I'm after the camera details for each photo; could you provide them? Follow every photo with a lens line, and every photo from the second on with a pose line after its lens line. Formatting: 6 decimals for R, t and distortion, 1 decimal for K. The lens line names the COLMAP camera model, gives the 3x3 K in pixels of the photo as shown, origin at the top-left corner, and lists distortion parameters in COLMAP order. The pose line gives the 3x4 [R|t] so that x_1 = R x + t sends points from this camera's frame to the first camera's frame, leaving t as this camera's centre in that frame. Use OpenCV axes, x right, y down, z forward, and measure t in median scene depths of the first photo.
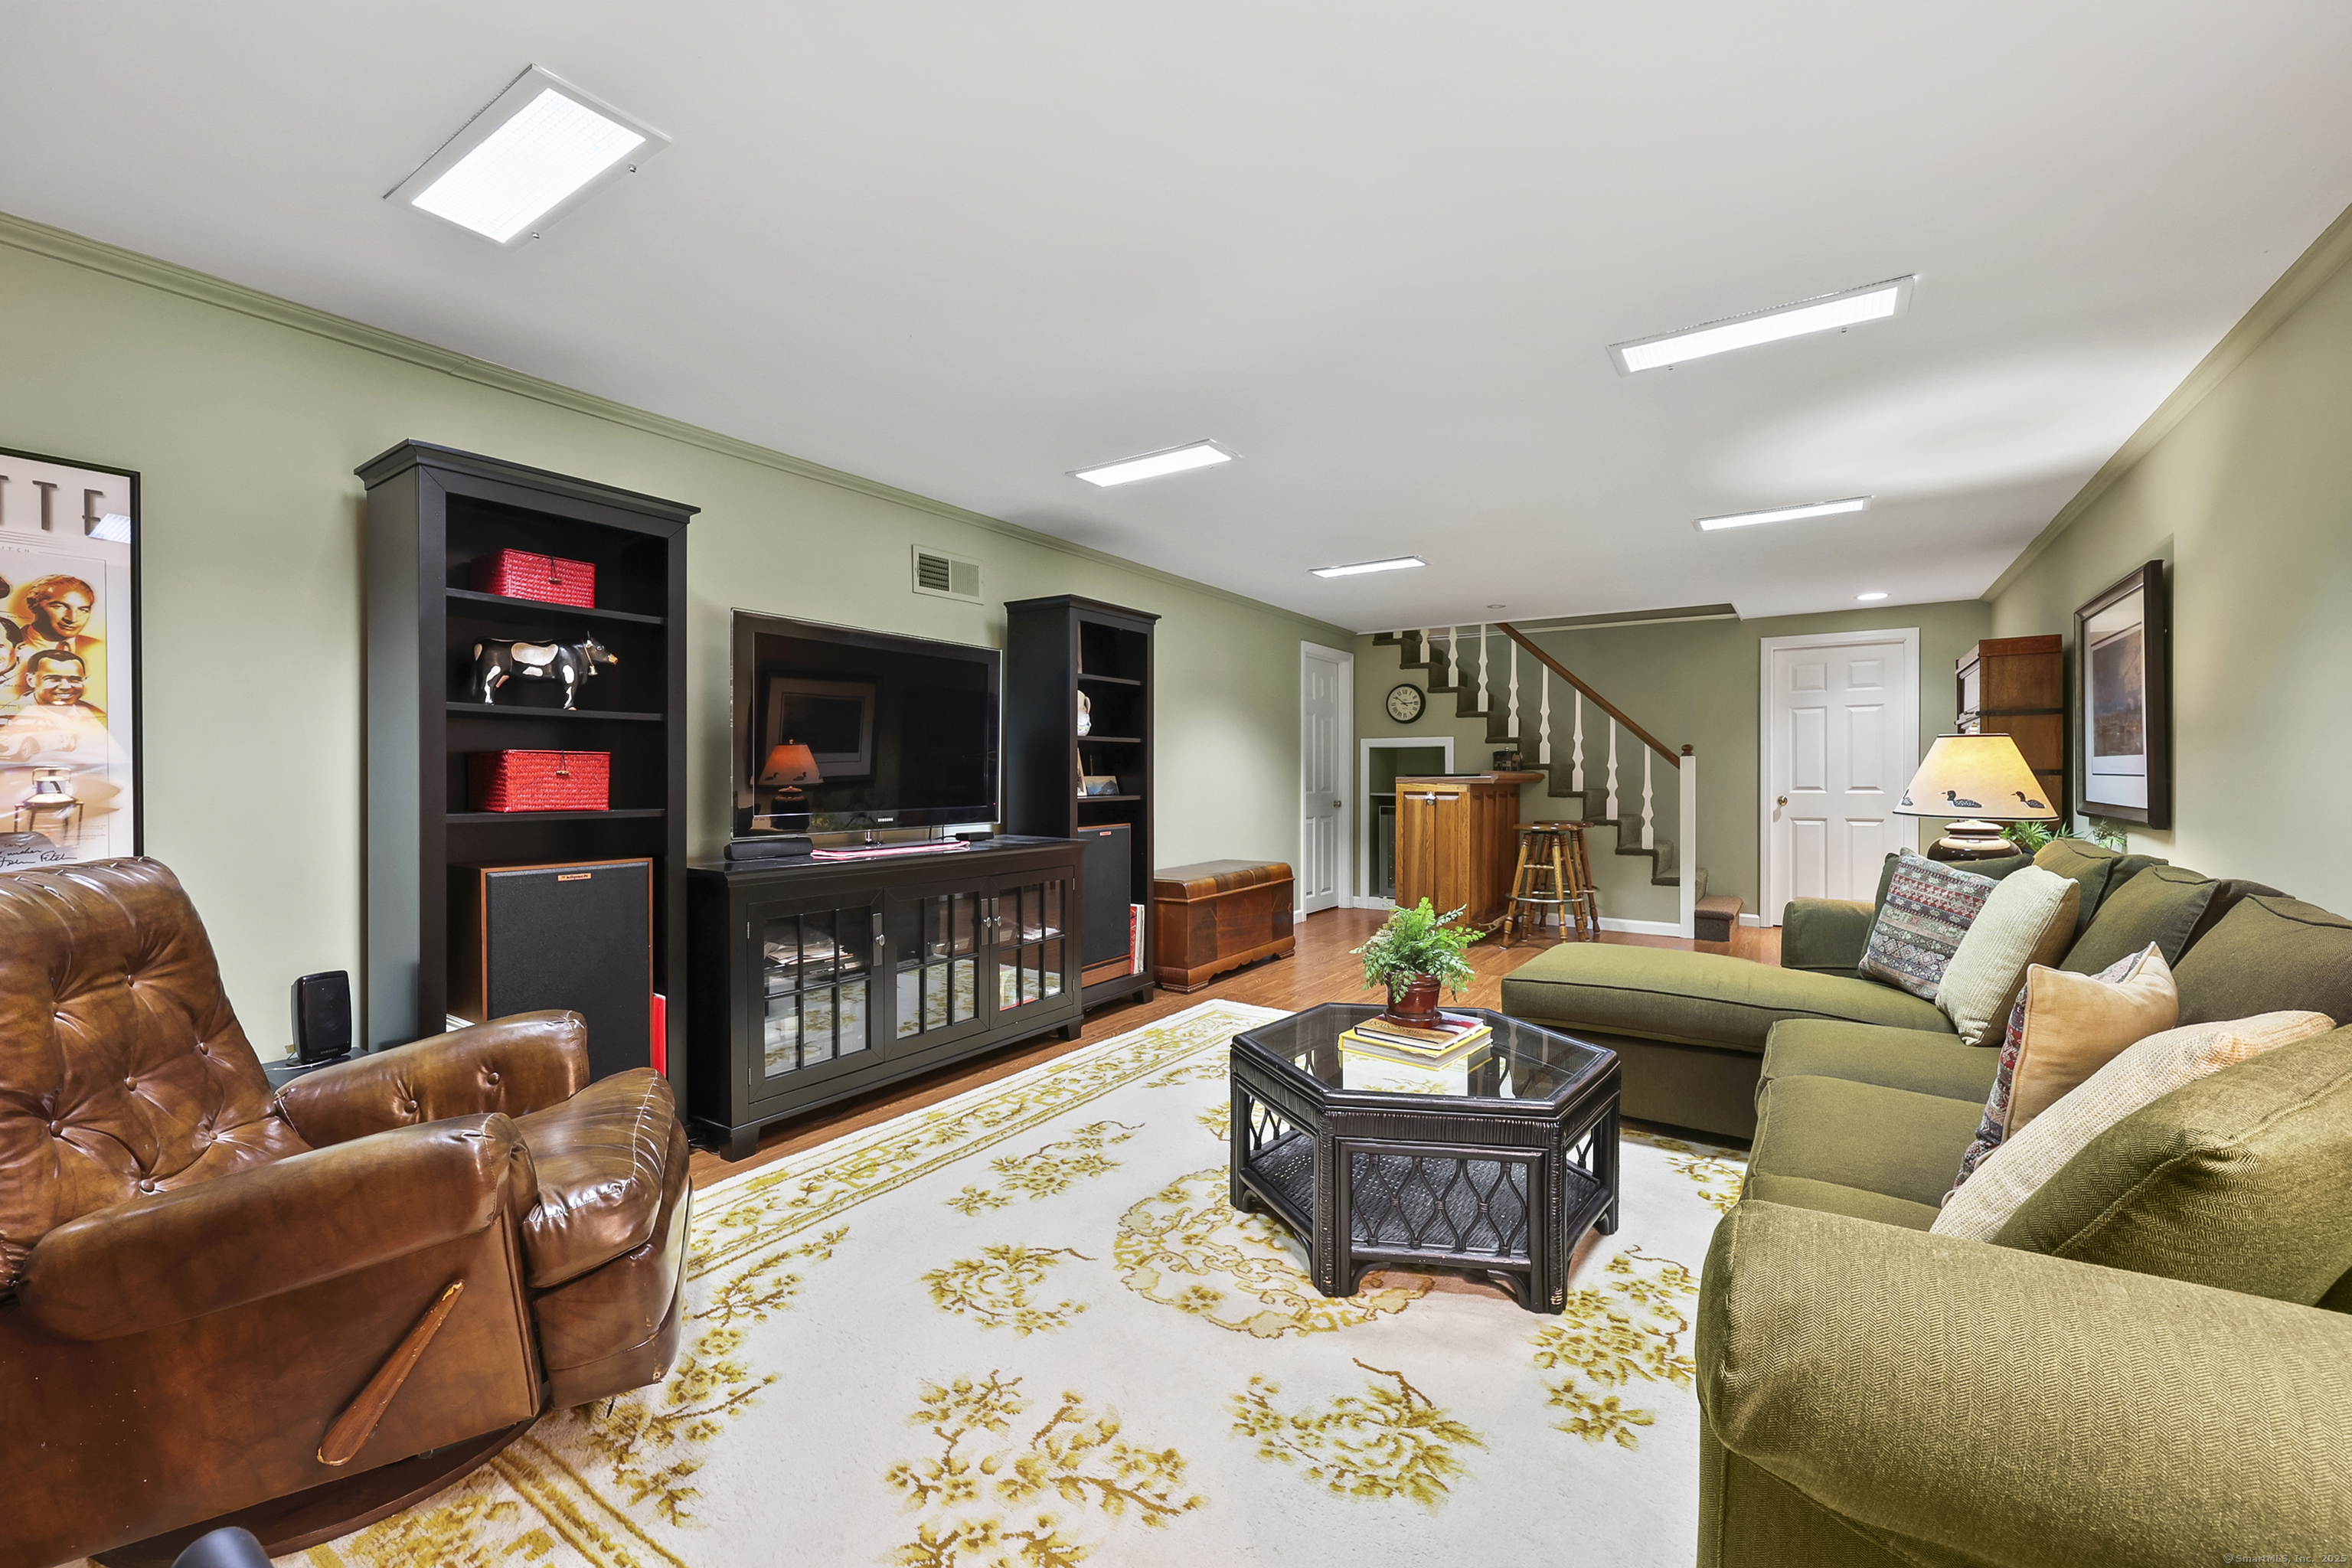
lens RADIAL K [[951.6, 0, 1166.6], [0, 951.6, 788.7], [0, 0, 1]] dist [-0.004107, 0.000113]
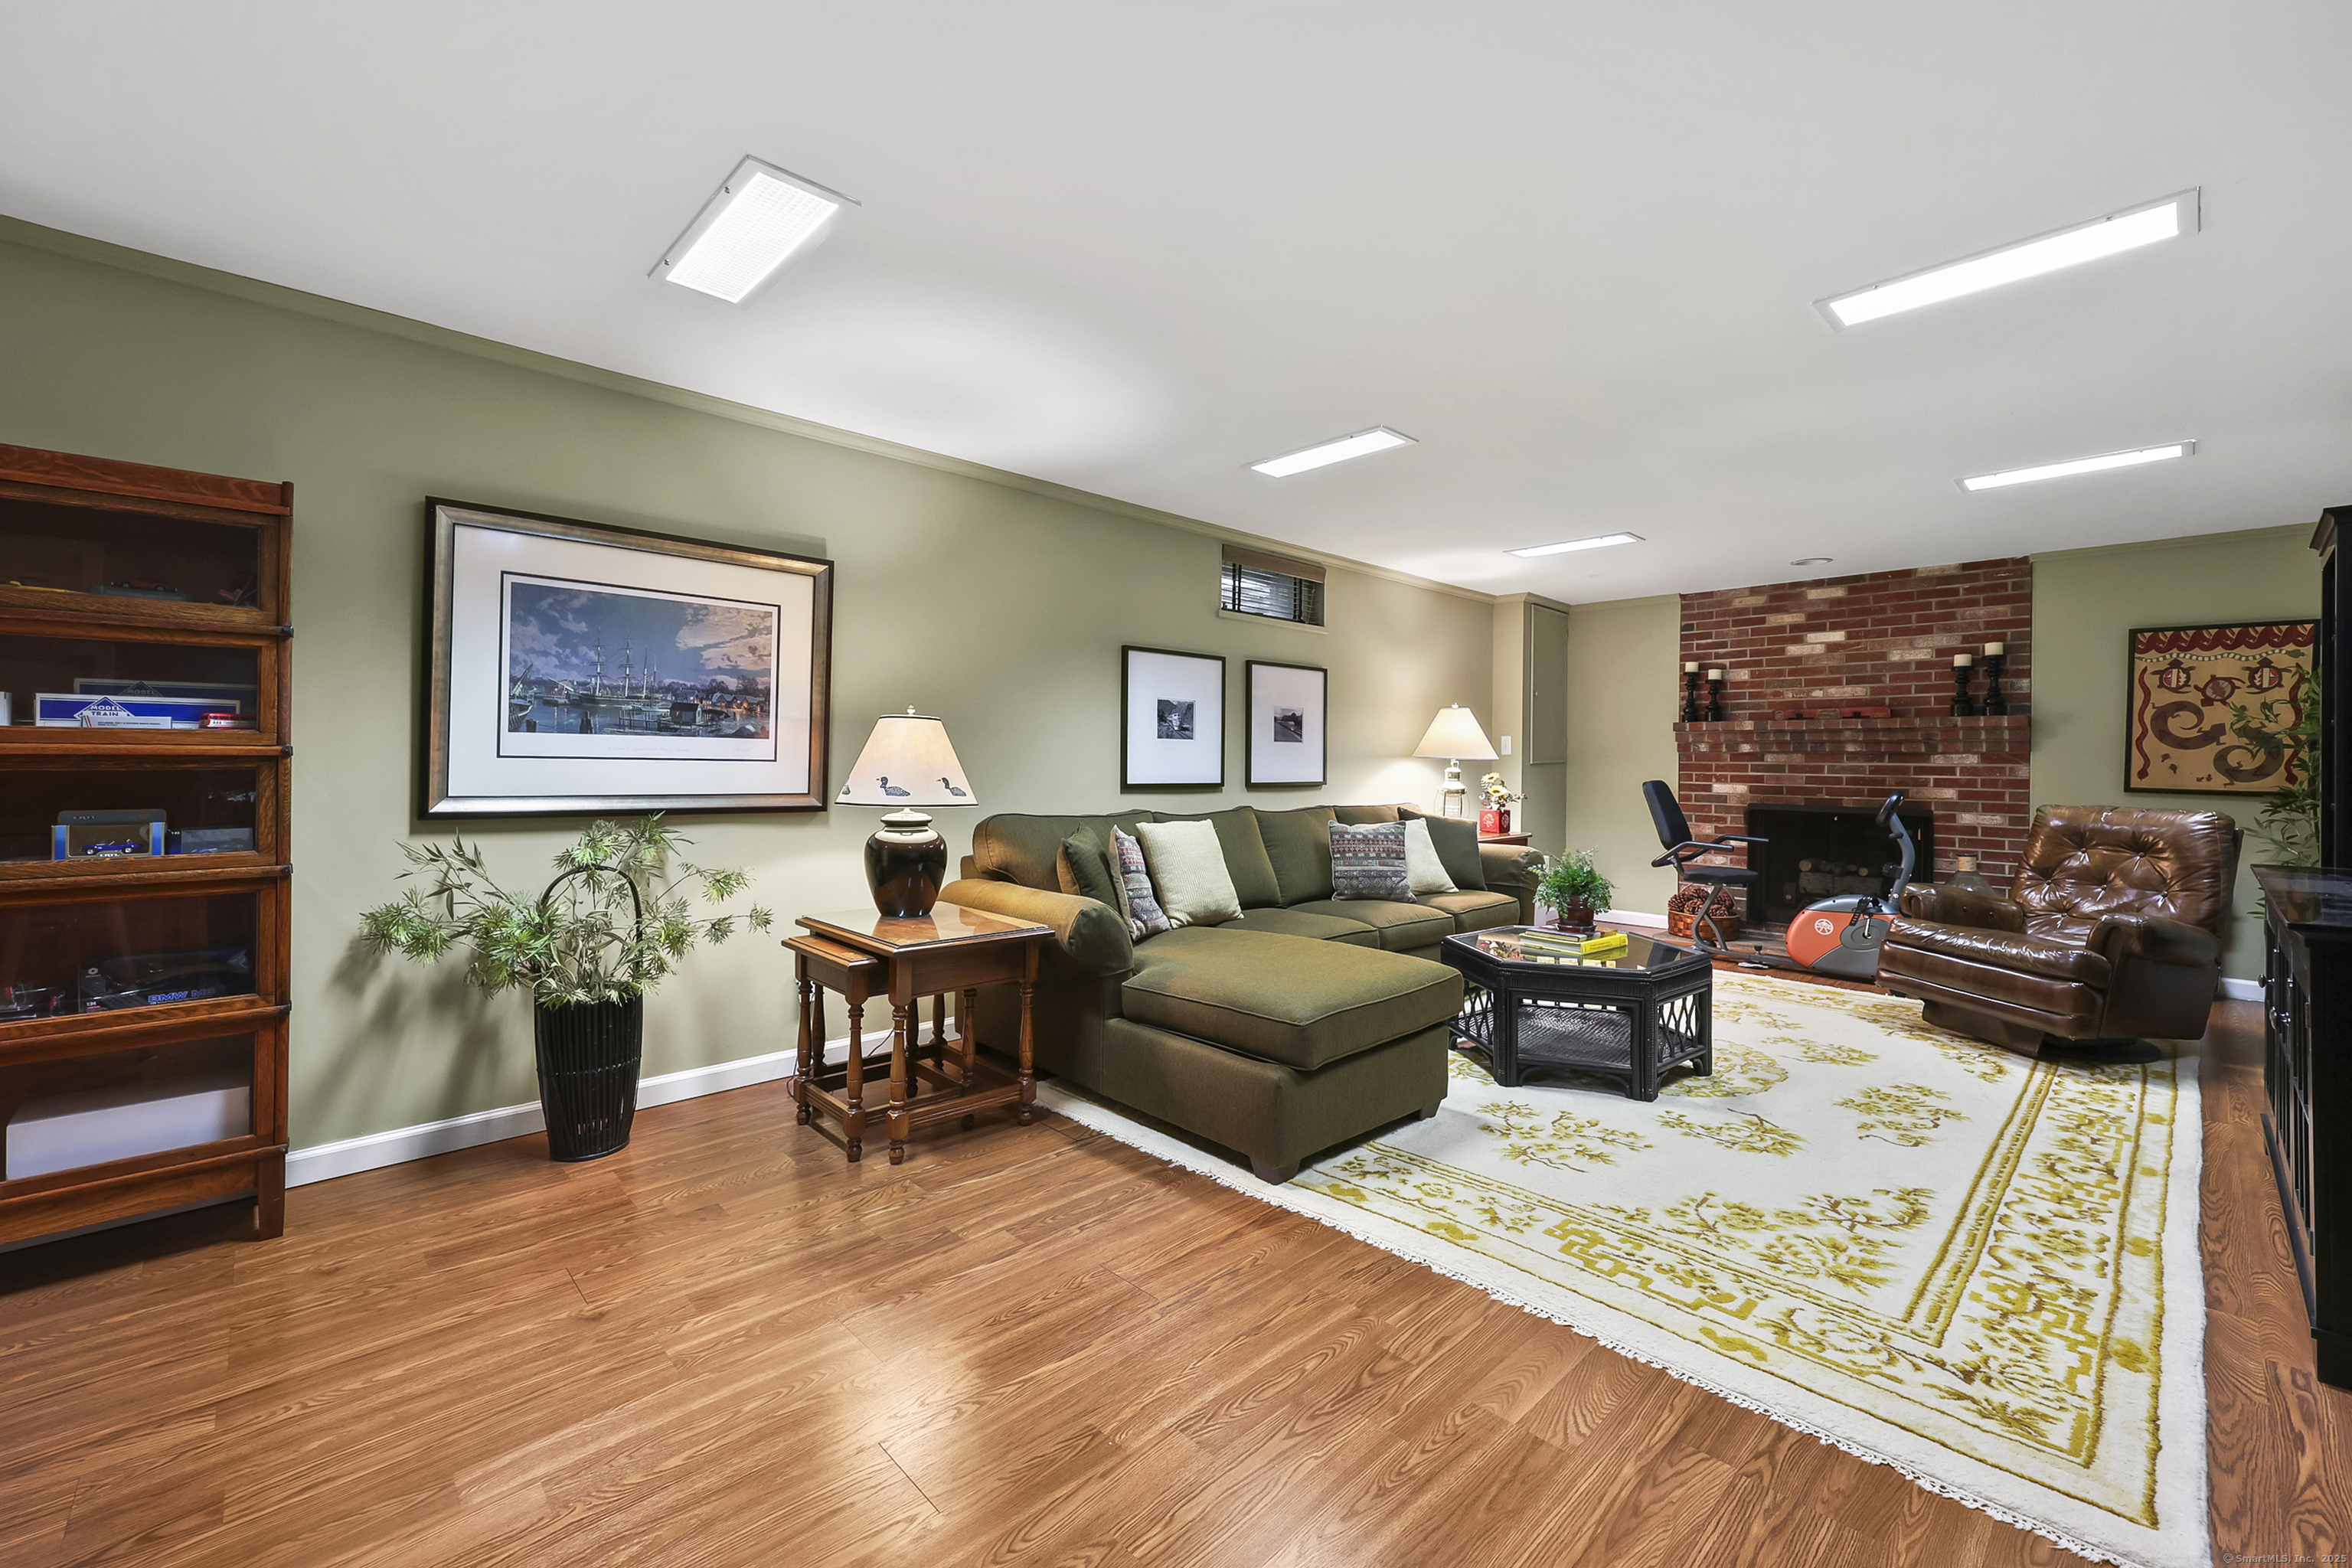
lens RADIAL K [[951.6, 0, 1182.0], [0, 951.6, 788.4], [0, 0, 1]] dist [-0.004107, 0.000113]
pose [[-0.972427, -0.013695, 0.232805, 0.388251], [-0.012090, 0.999892, 0.008322, 0.001566], [-0.232894, 0.005278, -0.972488, 1.918145]]
